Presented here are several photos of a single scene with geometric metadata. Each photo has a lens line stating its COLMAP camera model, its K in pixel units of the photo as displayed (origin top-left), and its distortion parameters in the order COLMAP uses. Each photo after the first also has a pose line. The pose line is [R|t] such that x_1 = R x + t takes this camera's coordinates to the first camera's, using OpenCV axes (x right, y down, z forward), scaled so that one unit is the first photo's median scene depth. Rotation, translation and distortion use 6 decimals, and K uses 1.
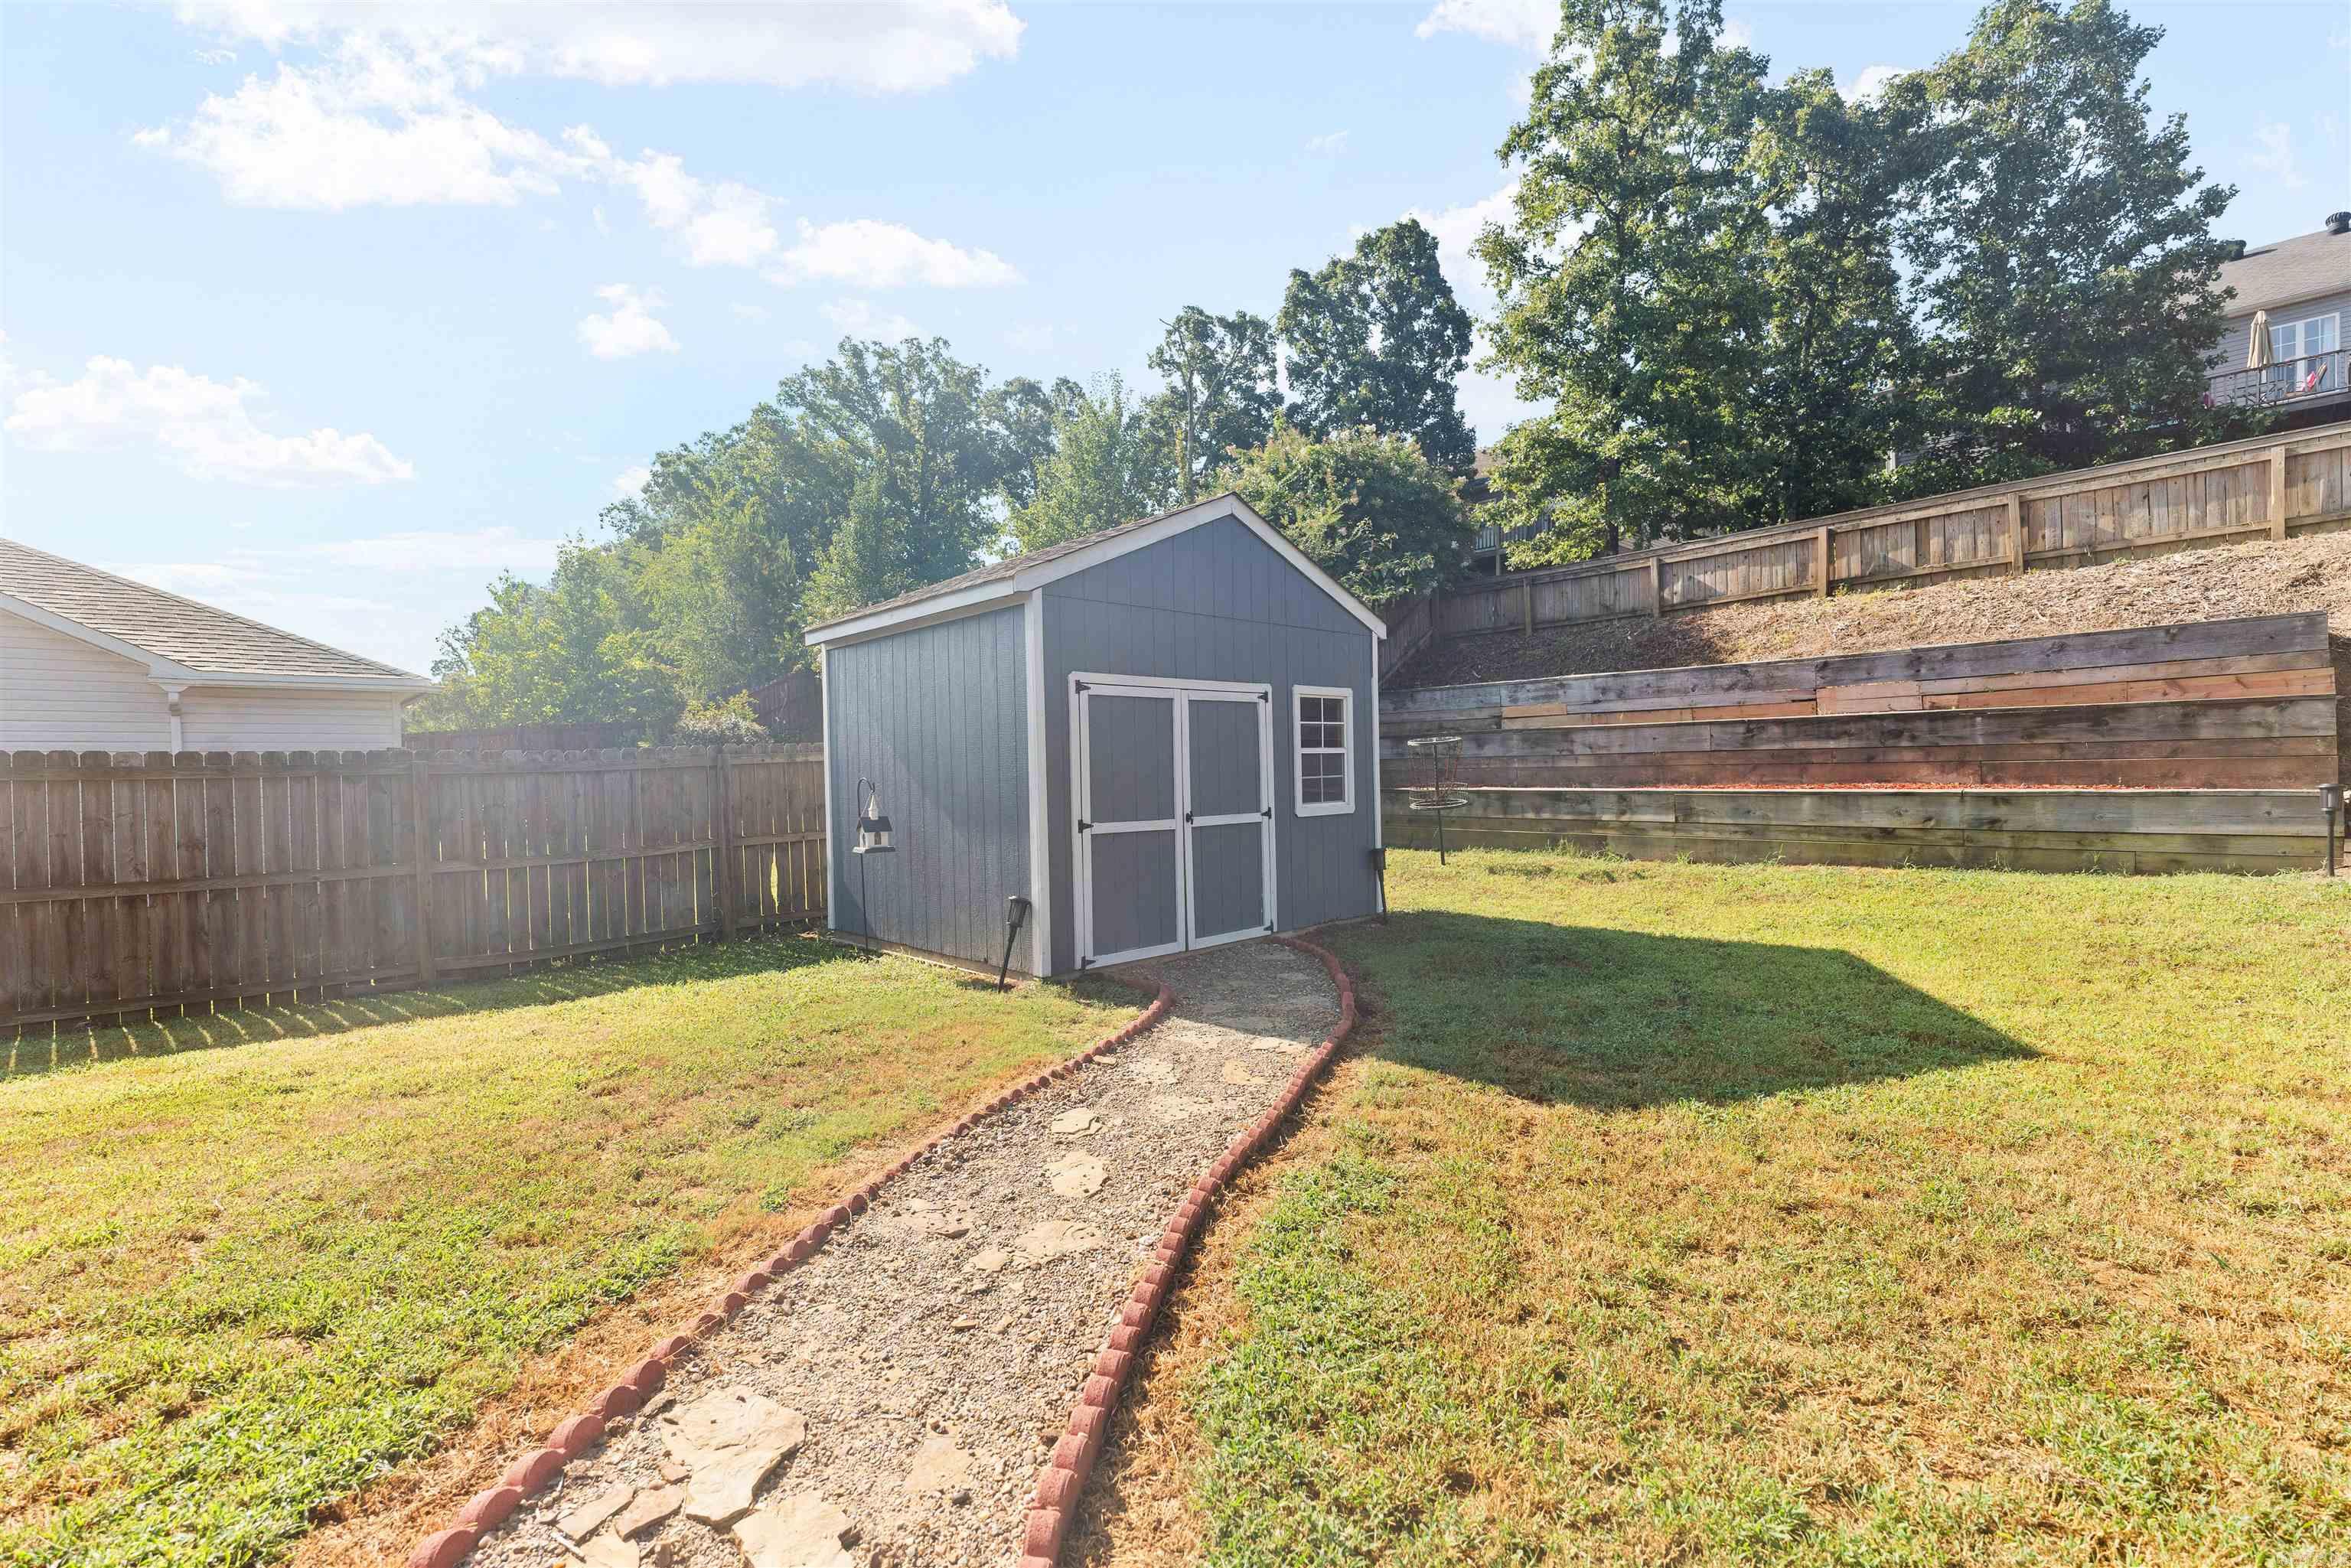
lens RADIAL K [[953.9, 0, 1163.9], [0, 953.9, 773.1], [0, 0, 1]] dist [0.000212, -0.000350]
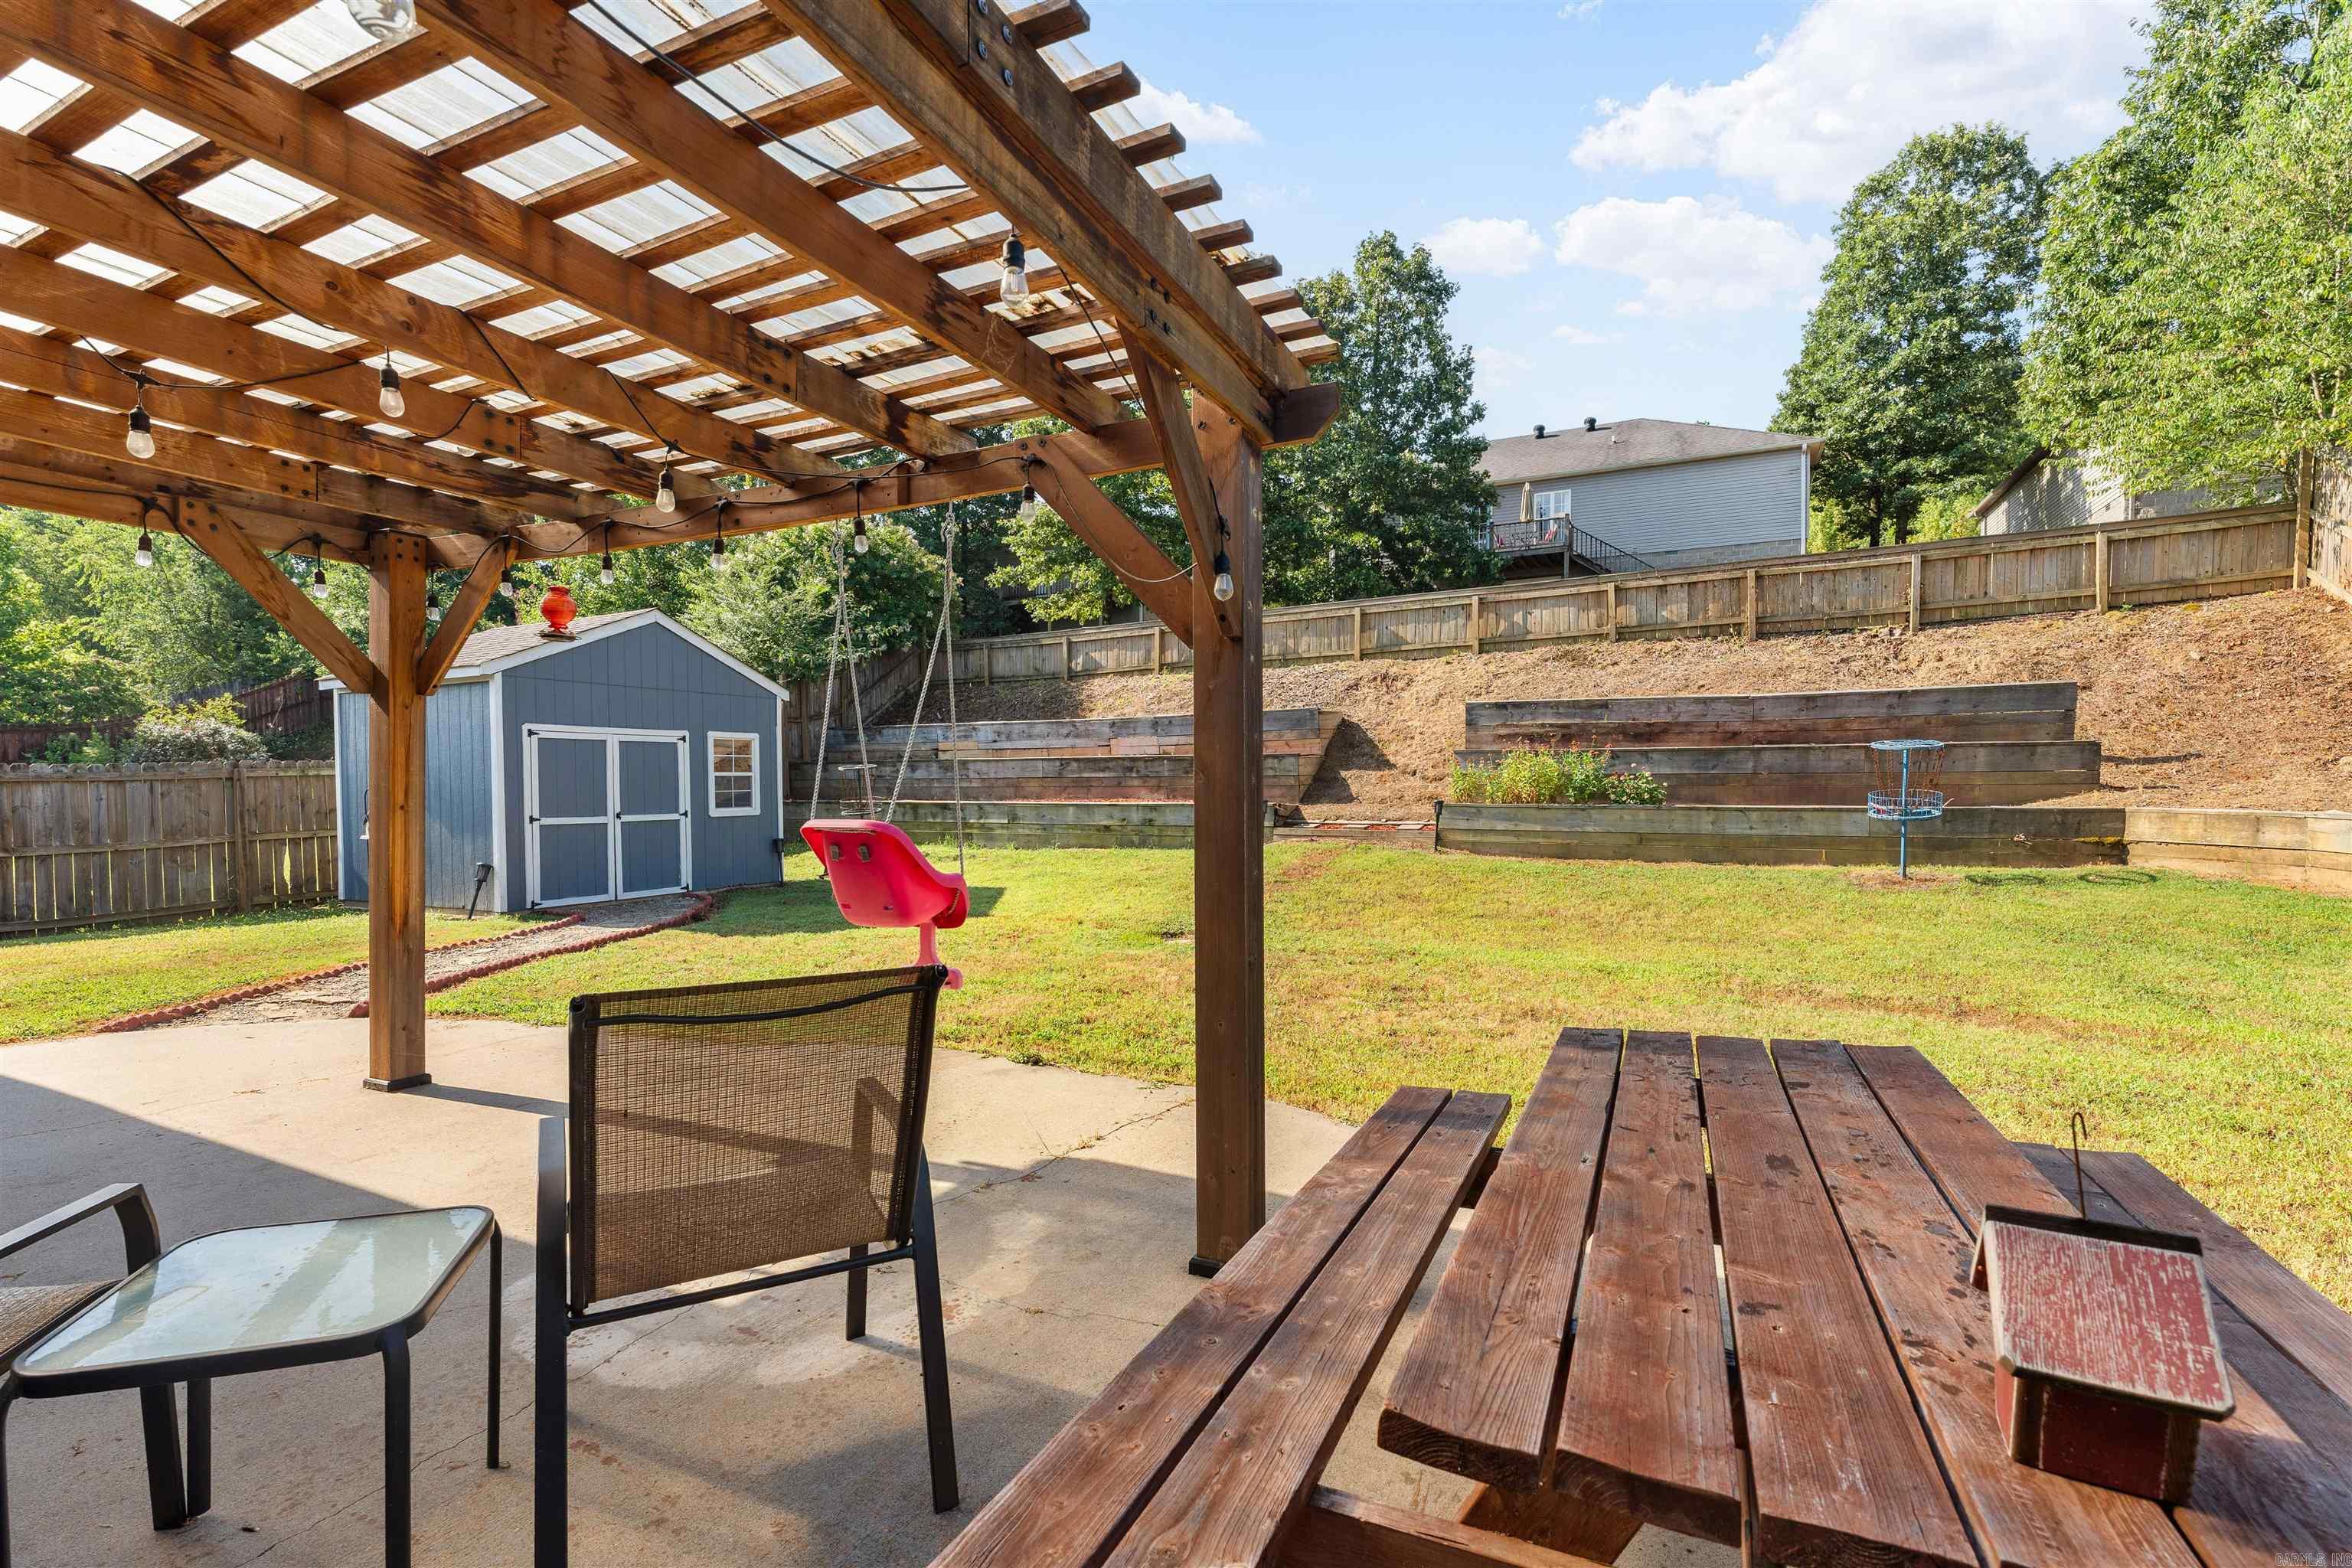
lens RADIAL K [[1027.1, 0, 1183.8], [0, 1027.1, 803.3], [0, 0, 1]] dist [-0.000406, 0.000076]
pose [[0.938782, 0.006574, 0.344448, 0.202210], [-0.010621, 0.999895, 0.009864, -0.000415], [-0.344347, -0.012918, 0.938753, -0.581607]]
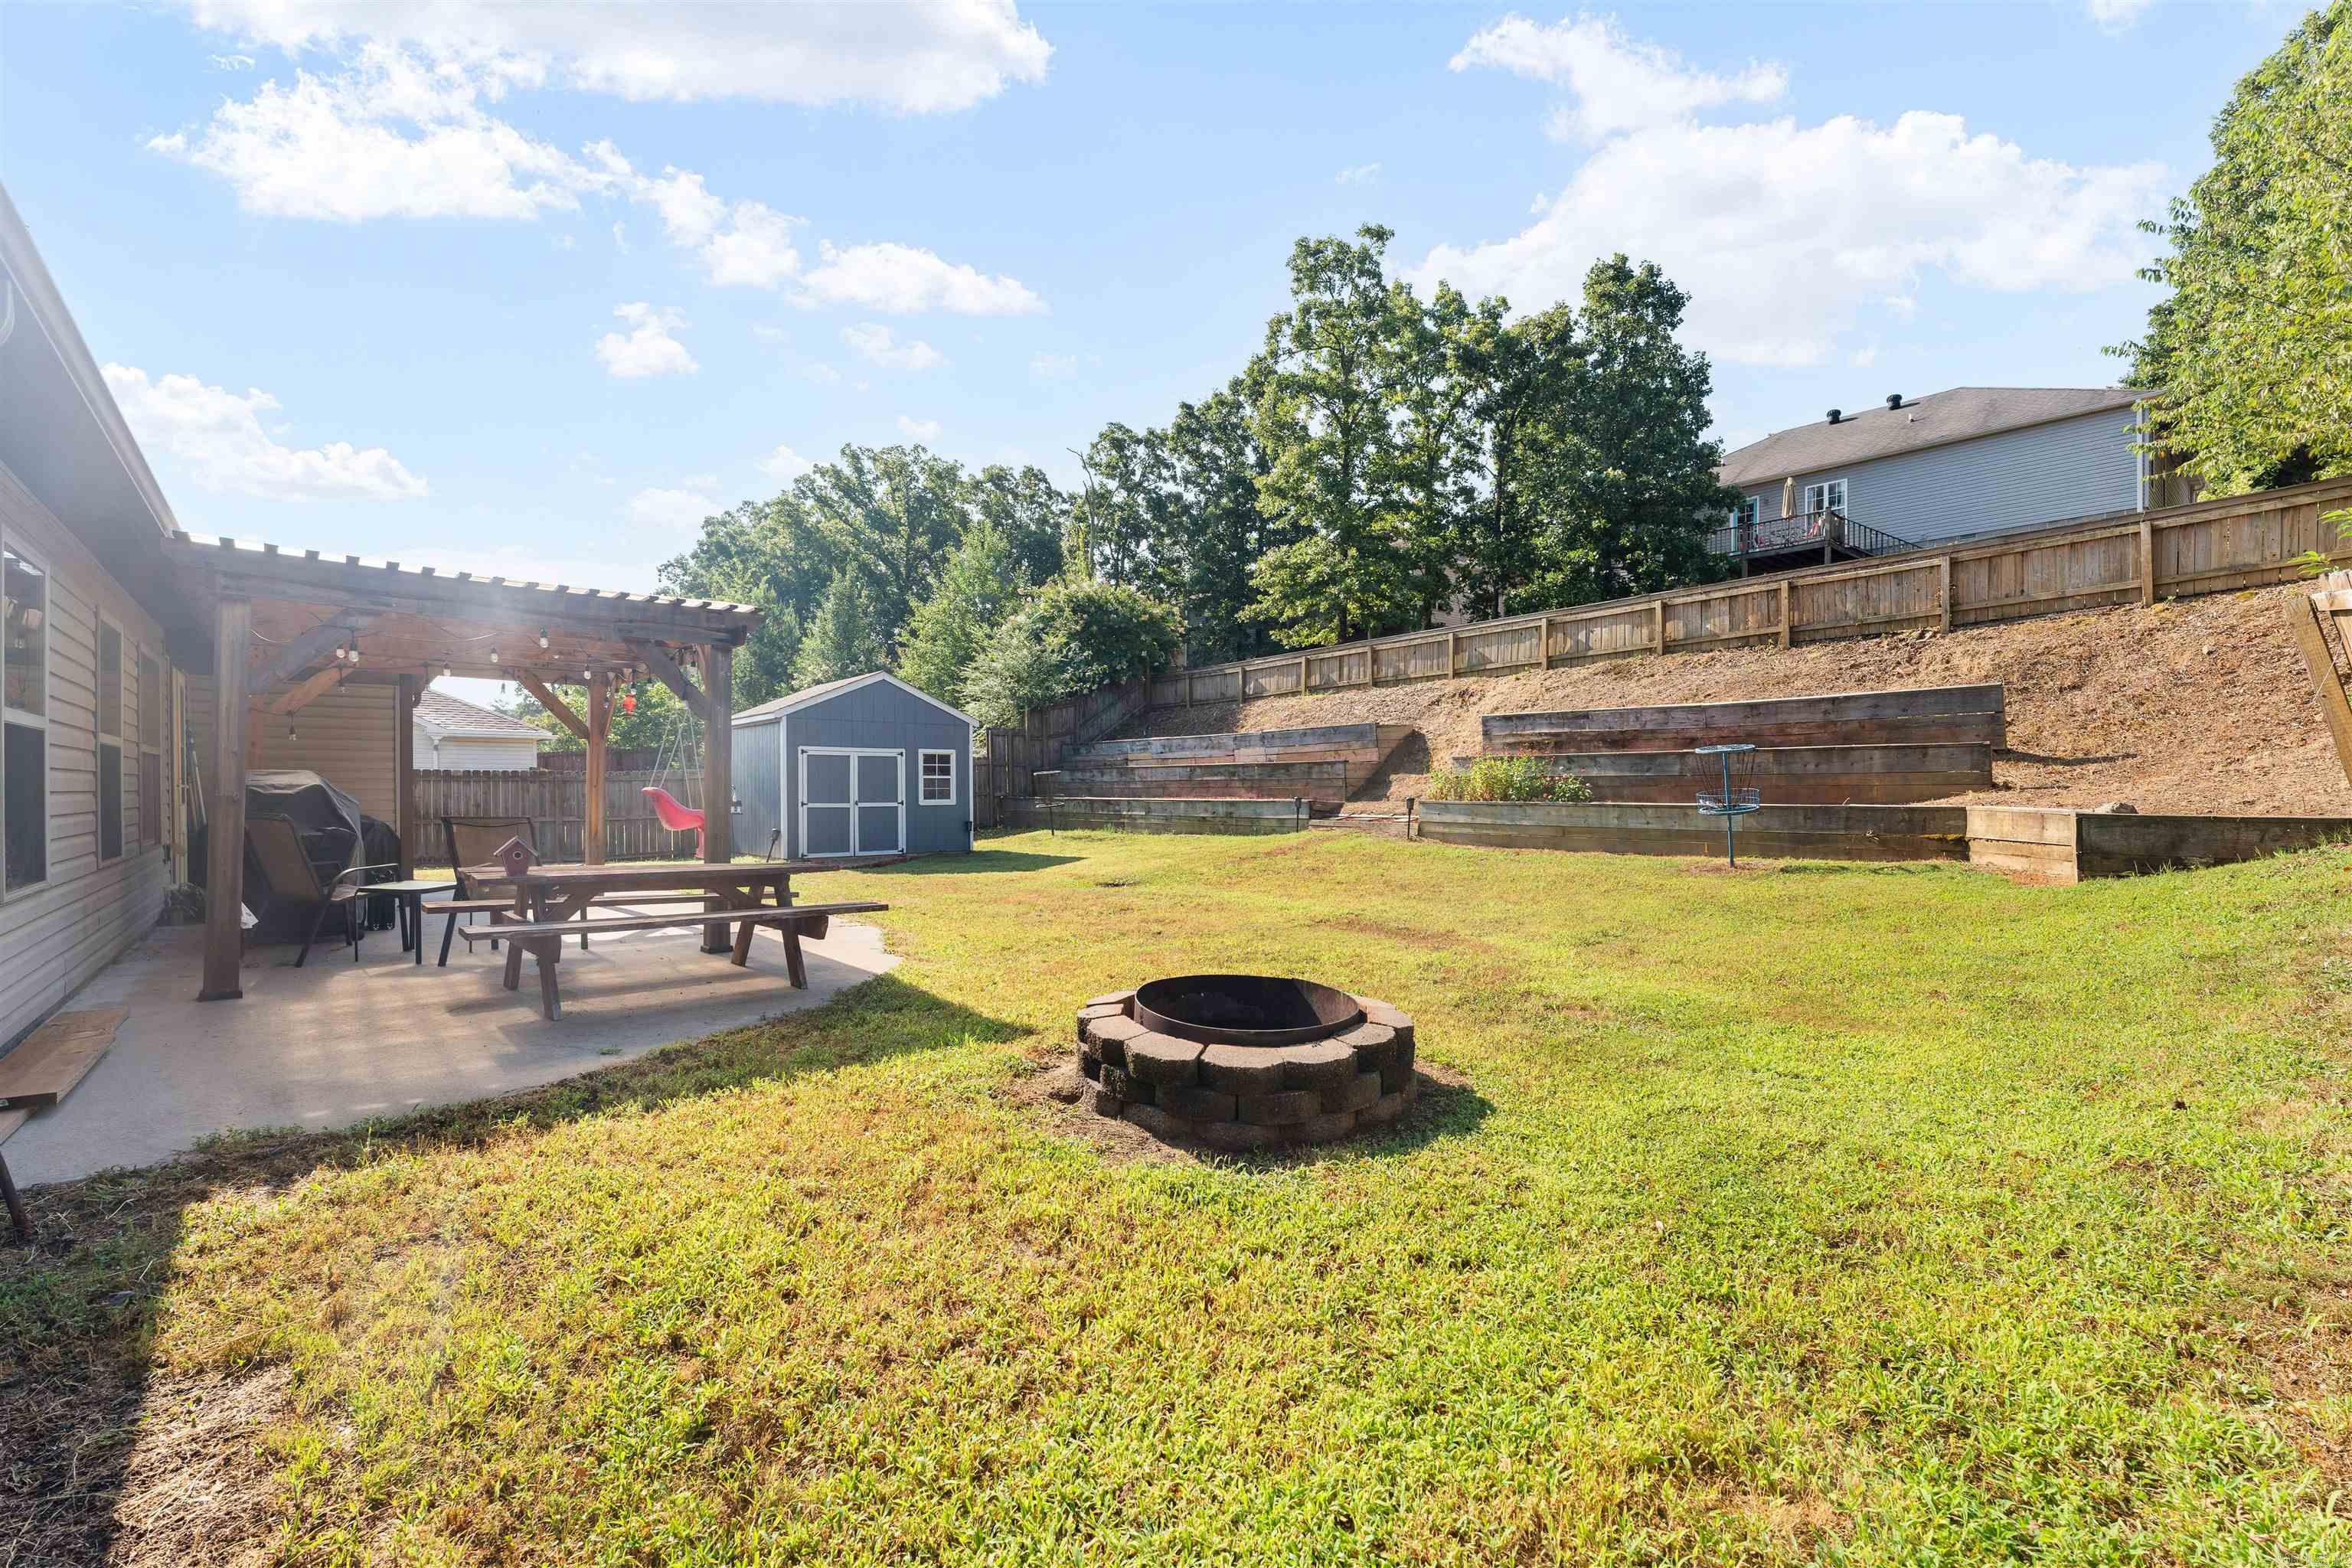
lens RADIAL K [[1027.1, 0, 1209.5], [0, 1027.1, 791.6], [0, 0, 1]] dist [-0.000406, 0.000076]
pose [[0.998701, 0.017917, -0.047695, 0.684151], [-0.018161, 0.999824, -0.004672, 0.008132], [0.047603, 0.005532, 0.998851, -1.044428]]
